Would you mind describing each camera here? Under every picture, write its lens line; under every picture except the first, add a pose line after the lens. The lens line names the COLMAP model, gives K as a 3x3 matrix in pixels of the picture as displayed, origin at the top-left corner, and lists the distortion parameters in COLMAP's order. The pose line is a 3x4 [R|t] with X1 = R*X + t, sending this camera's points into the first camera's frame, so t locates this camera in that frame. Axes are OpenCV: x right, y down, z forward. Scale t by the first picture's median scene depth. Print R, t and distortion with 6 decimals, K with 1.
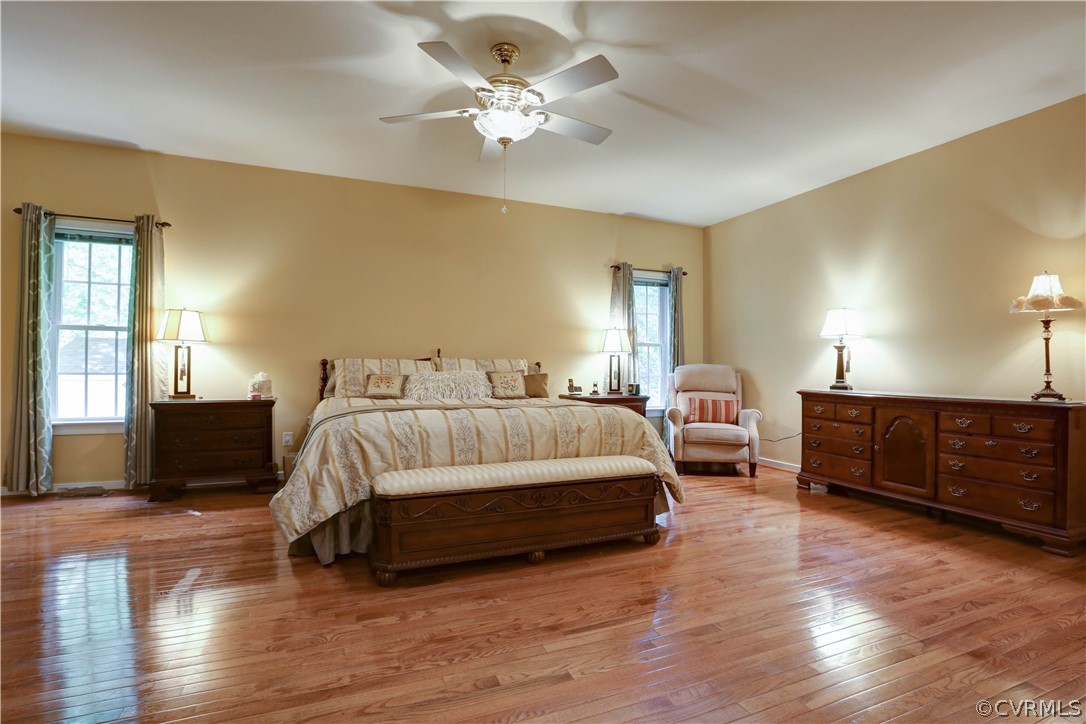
lens RADIAL K [[495.7, 0, 539.9], [0, 495.7, 364.0], [0, 0, 1]] dist [-0.021457, 0.007285]
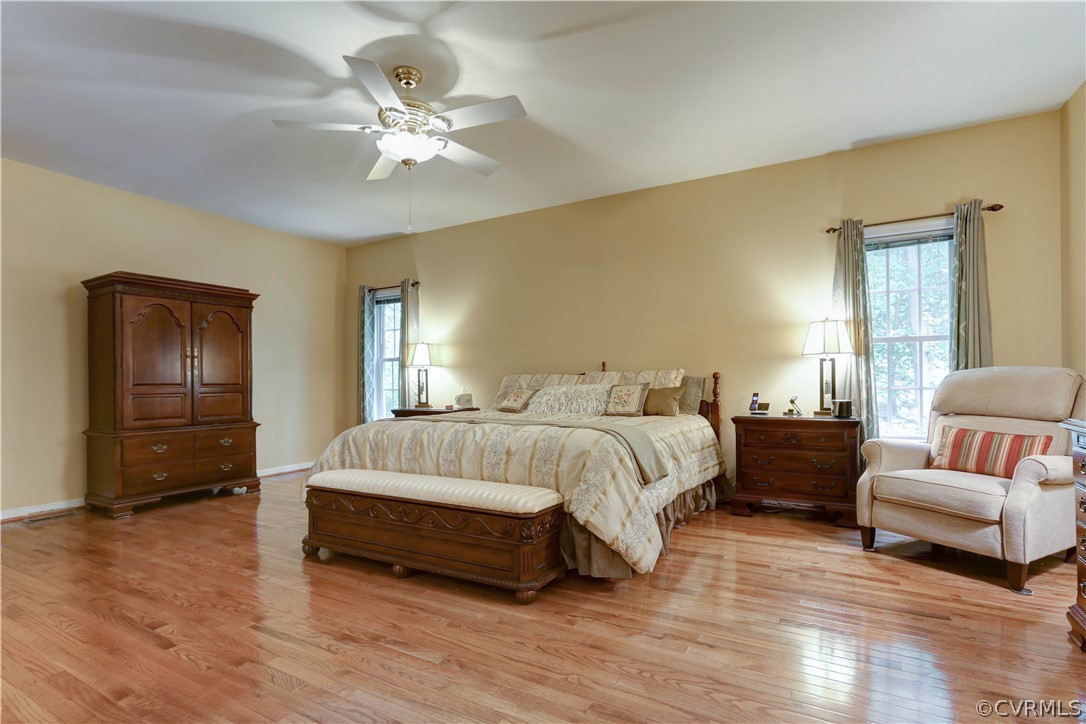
lens RADIAL K [[495.7, 0, 519.8], [0, 495.7, 383.3], [0, 0, 1]] dist [-0.021457, 0.007285]
pose [[0.645641, -0.013928, -0.763514, 0.511865], [0.021810, 0.999762, 0.000206, 0.008475], [0.763329, -0.016785, 0.645792, 0.304116]]
